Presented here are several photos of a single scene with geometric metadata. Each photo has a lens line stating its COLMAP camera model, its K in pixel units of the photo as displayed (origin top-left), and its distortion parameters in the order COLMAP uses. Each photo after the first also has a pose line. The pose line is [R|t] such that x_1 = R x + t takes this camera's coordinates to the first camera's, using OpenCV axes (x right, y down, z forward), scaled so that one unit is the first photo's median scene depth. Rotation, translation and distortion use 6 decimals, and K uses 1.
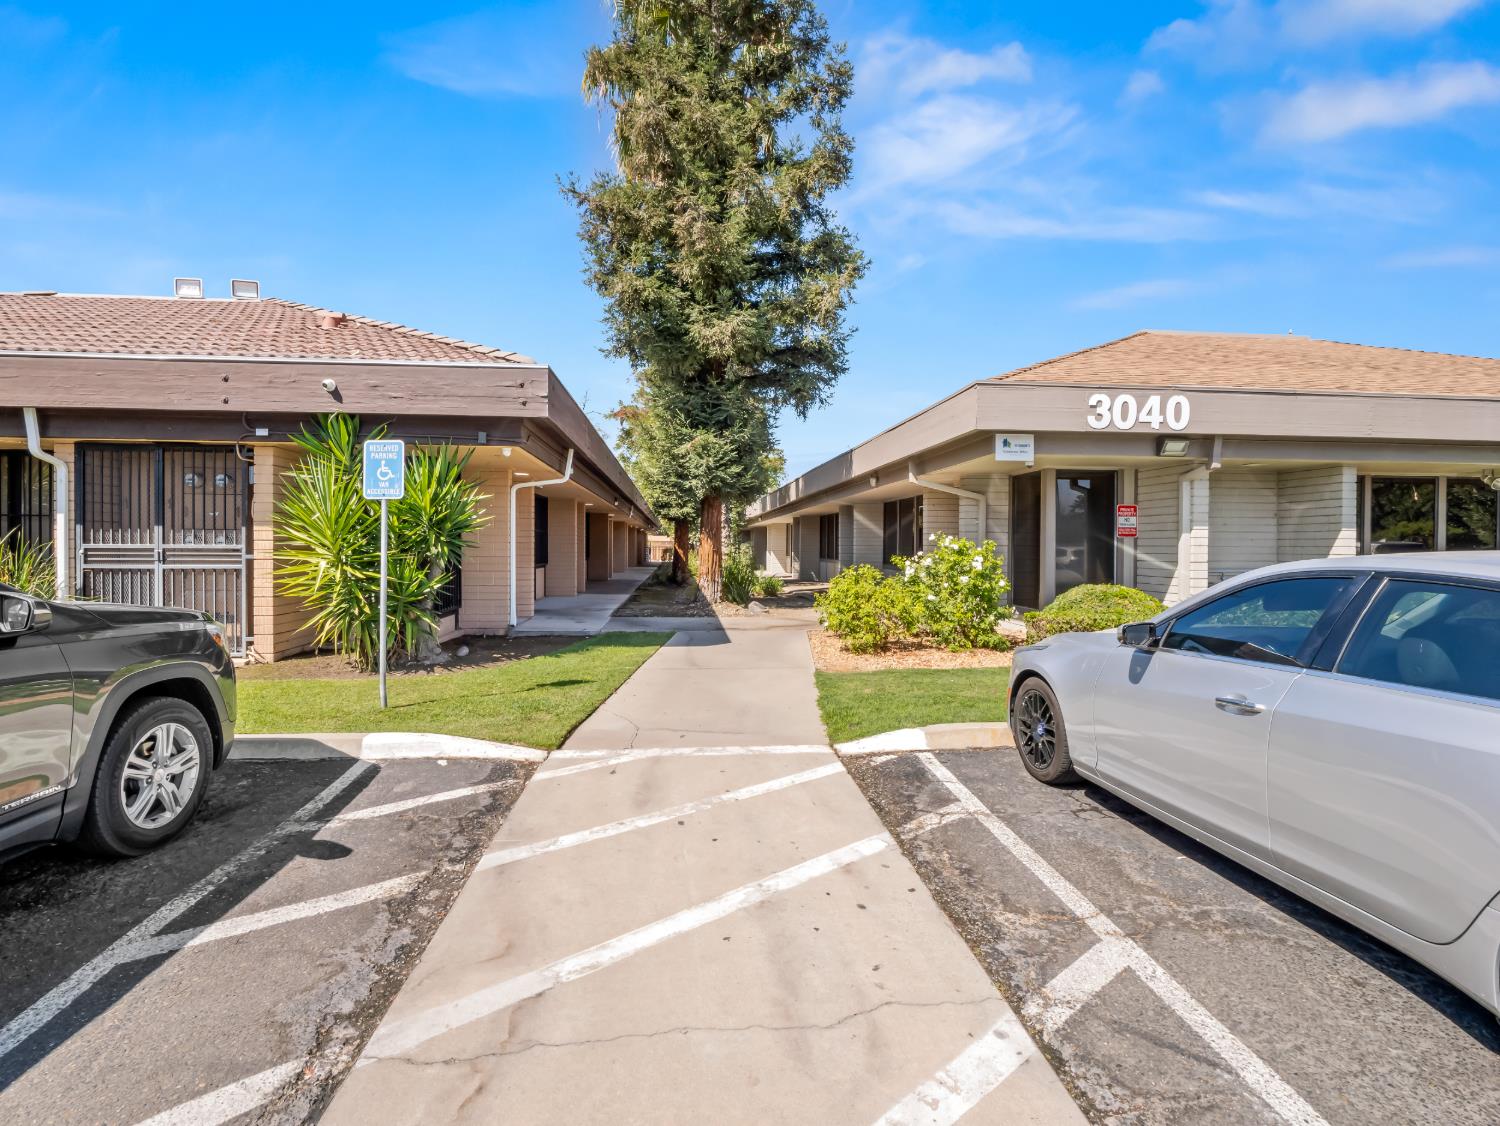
lens RADIAL K [[733.4, 0, 753.9], [0, 733.4, 556.3], [0, 0, 1]] dist [-0.016775, -0.000776]
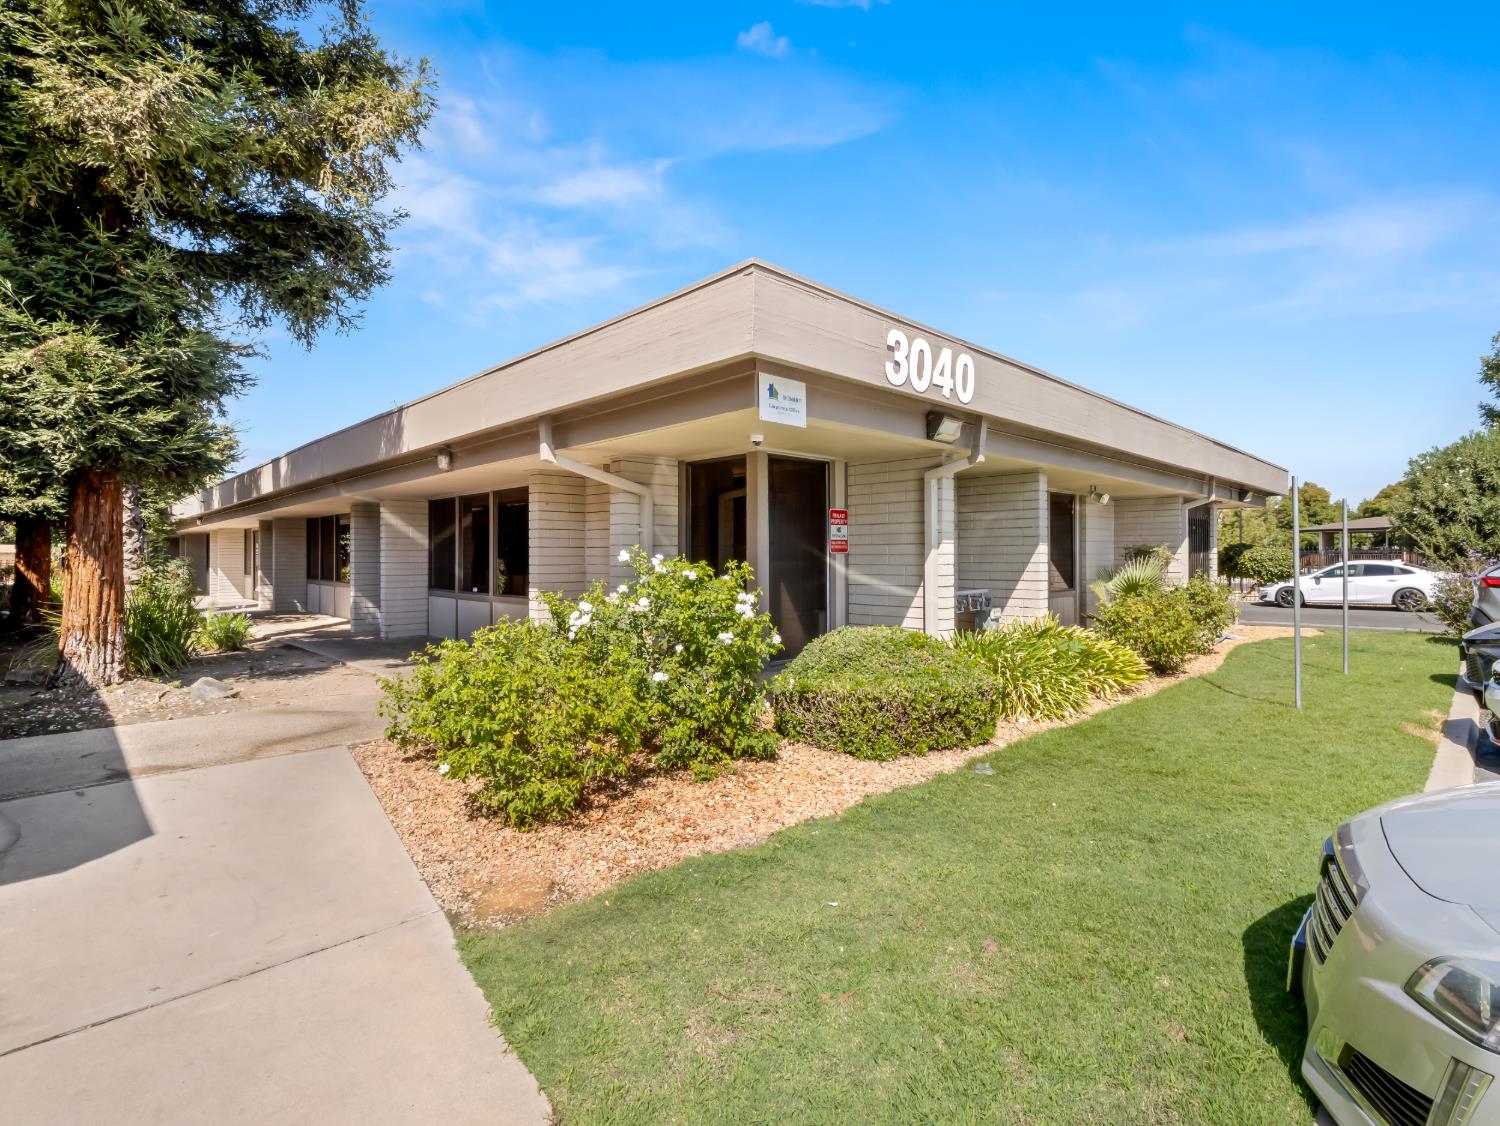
lens RADIAL K [[733.4, 0, 753.9], [0, 733.4, 556.3], [0, 0, 1]] dist [-0.016775, -0.000776]
pose [[0.784448, -0.007977, 0.620143, -0.012831], [0.015469, 0.999858, -0.006706, -0.014828], [-0.620002, 0.014853, 0.784460, 0.363596]]
